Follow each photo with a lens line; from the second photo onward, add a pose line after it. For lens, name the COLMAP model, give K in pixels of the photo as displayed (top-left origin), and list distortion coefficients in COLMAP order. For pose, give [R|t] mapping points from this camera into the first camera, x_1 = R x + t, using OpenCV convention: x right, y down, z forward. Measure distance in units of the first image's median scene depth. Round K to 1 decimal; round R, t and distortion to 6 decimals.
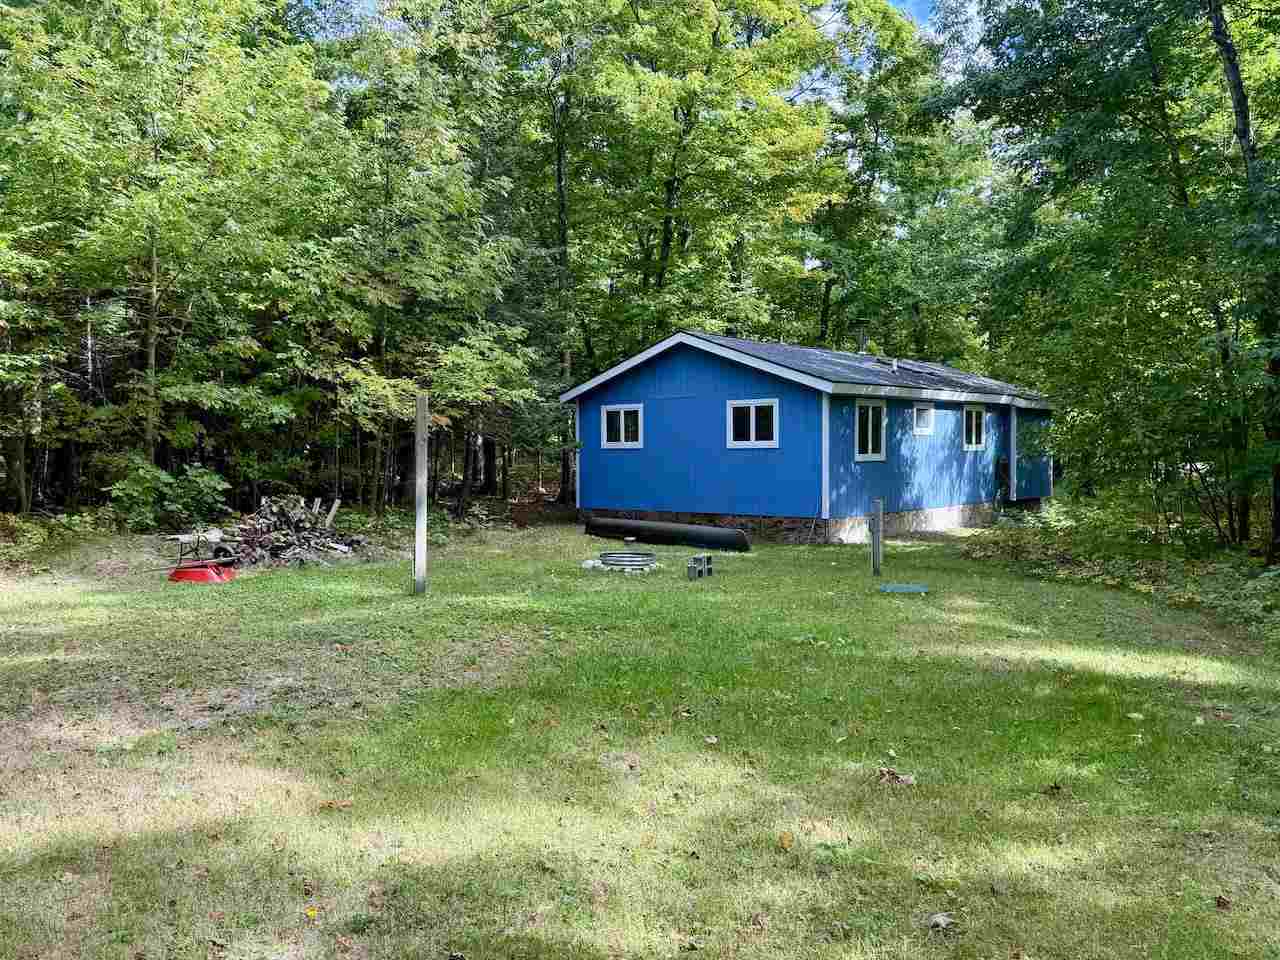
lens RADIAL K [[889.5, 0, 631.7], [0, 889.5, 474.1], [0, 0, 1]] dist [0.142726, -0.161189]
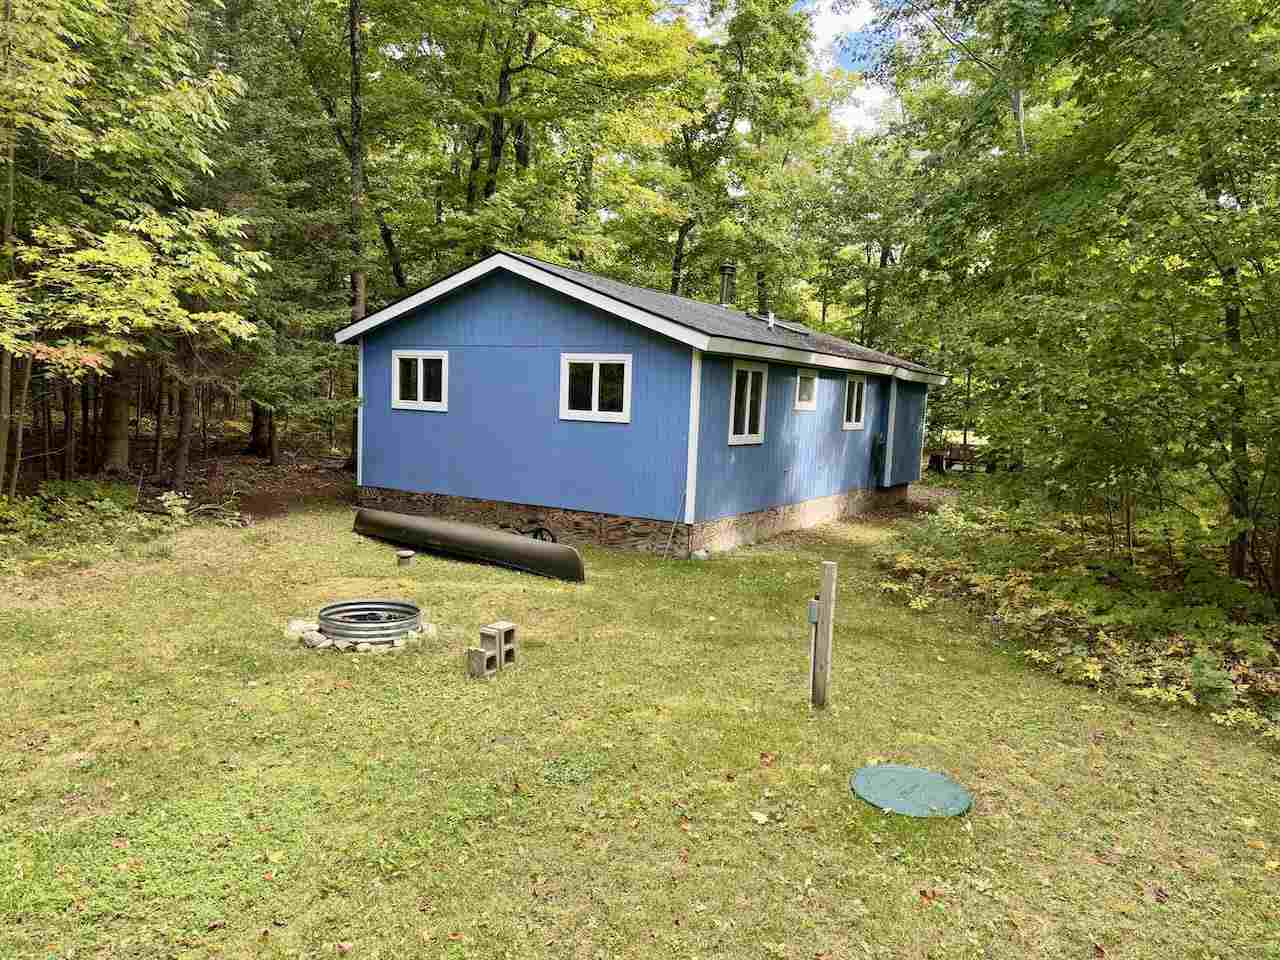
lens RADIAL K [[889.5, 0, 631.7], [0, 889.5, 474.1], [0, 0, 1]] dist [0.142726, -0.161189]
pose [[0.983700, 0.029650, 0.177356, 0.036642], [-0.039040, 0.998001, 0.049693, -0.022305], [-0.175528, -0.055807, 0.982891, 0.268172]]
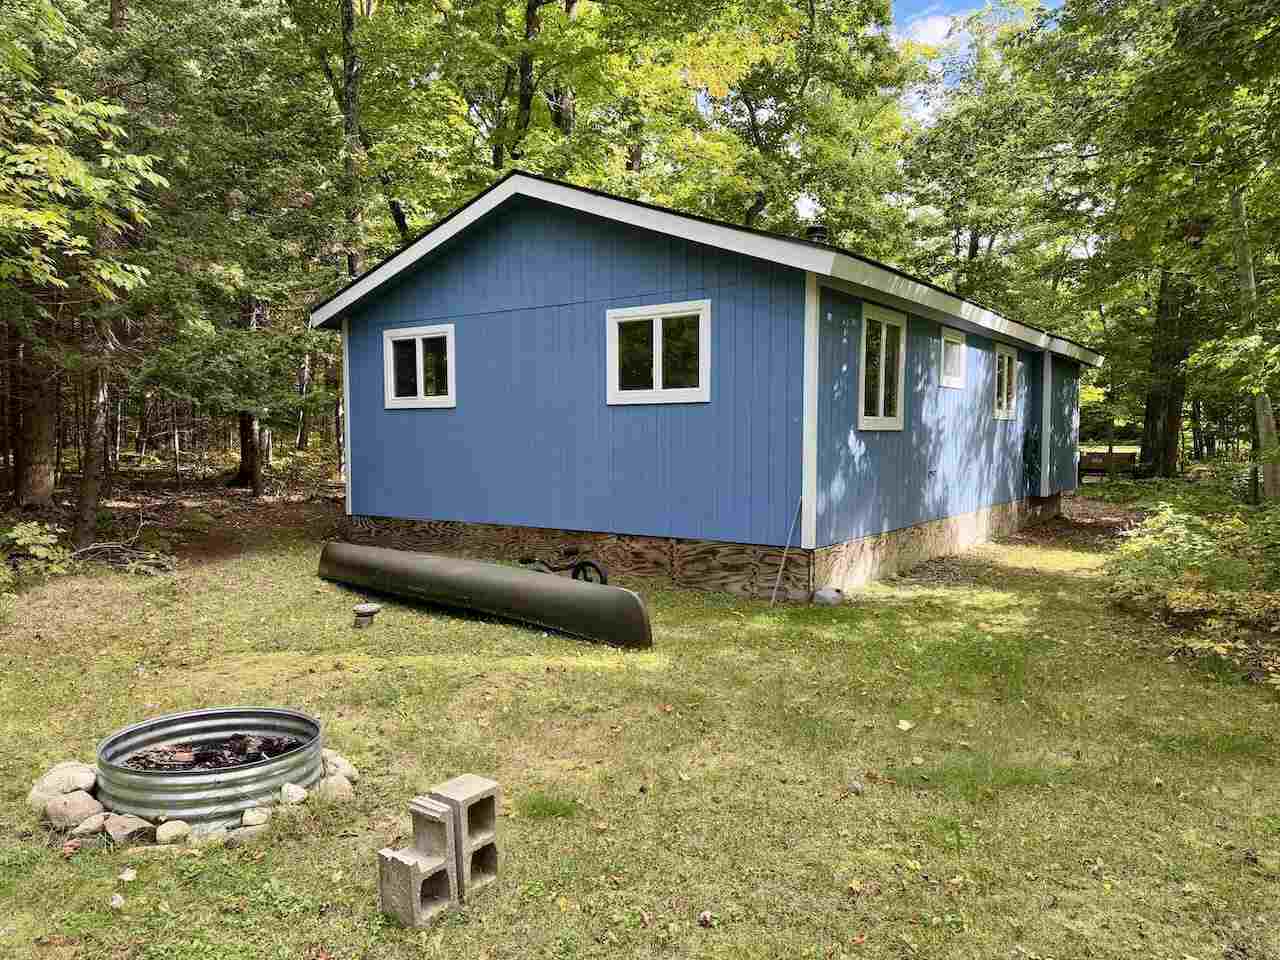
lens RADIAL K [[952.4, 0, 640.0], [0, 952.4, 480.0], [0, 0, 1]] dist [0.137427, -0.214953]
pose [[0.992795, -0.000244, 0.119824, 0.060035], [-0.002518, 0.999735, 0.022899, 0.001592], [-0.119798, -0.023036, 0.992531, 0.456197]]
